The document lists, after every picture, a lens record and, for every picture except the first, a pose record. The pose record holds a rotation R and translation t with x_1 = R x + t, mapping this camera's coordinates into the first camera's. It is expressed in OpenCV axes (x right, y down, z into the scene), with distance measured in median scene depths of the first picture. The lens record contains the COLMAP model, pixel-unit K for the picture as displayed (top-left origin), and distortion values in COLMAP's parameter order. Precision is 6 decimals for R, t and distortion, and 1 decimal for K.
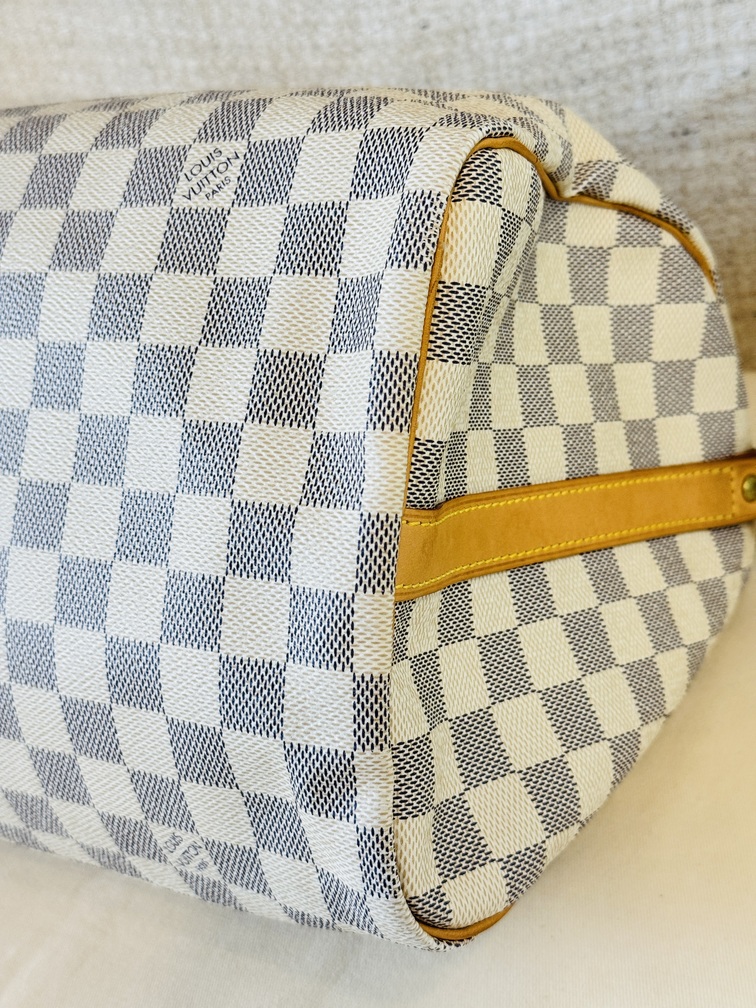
lens RADIAL K [[1413.8, 0, 373.0], [0, 1413.8, 507.2], [0, 0, 1]] dist [0.192522, -0.488796]
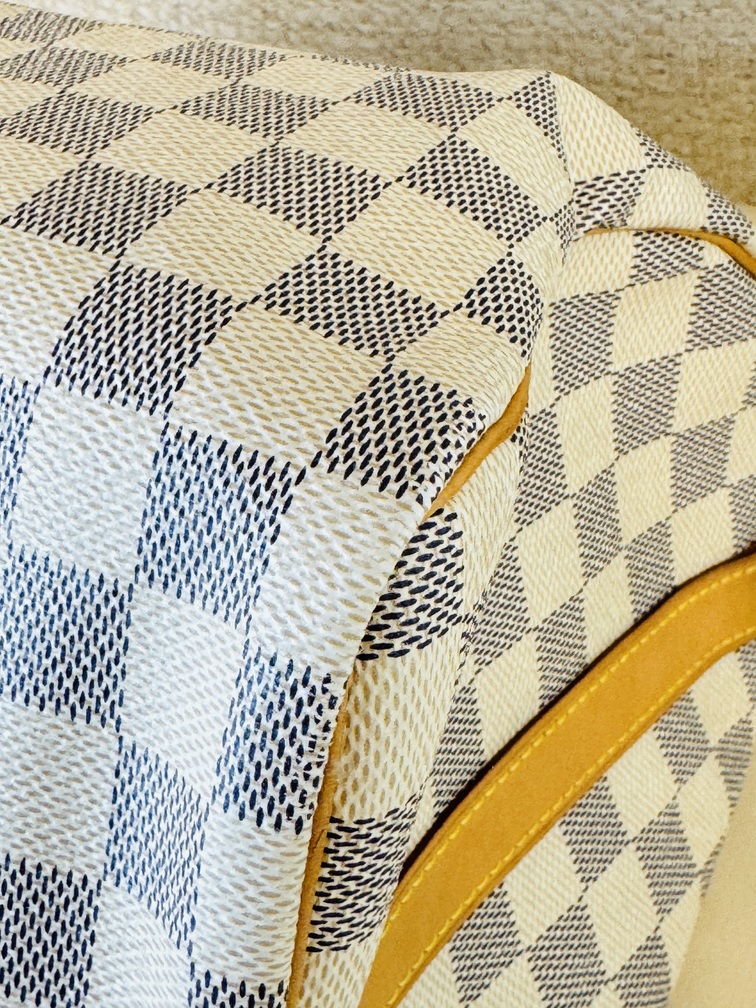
lens RADIAL K [[1399.1, 0, 377.1], [0, 1399.1, 377.7], [0, 0, 1]] dist [0.010375, -0.046153]
pose [[0.997114, -0.020003, 0.073243, 0.030228], [-0.003085, 0.953201, 0.302323, -0.419447], [-0.075862, -0.301676, 0.950388, 0.584763]]
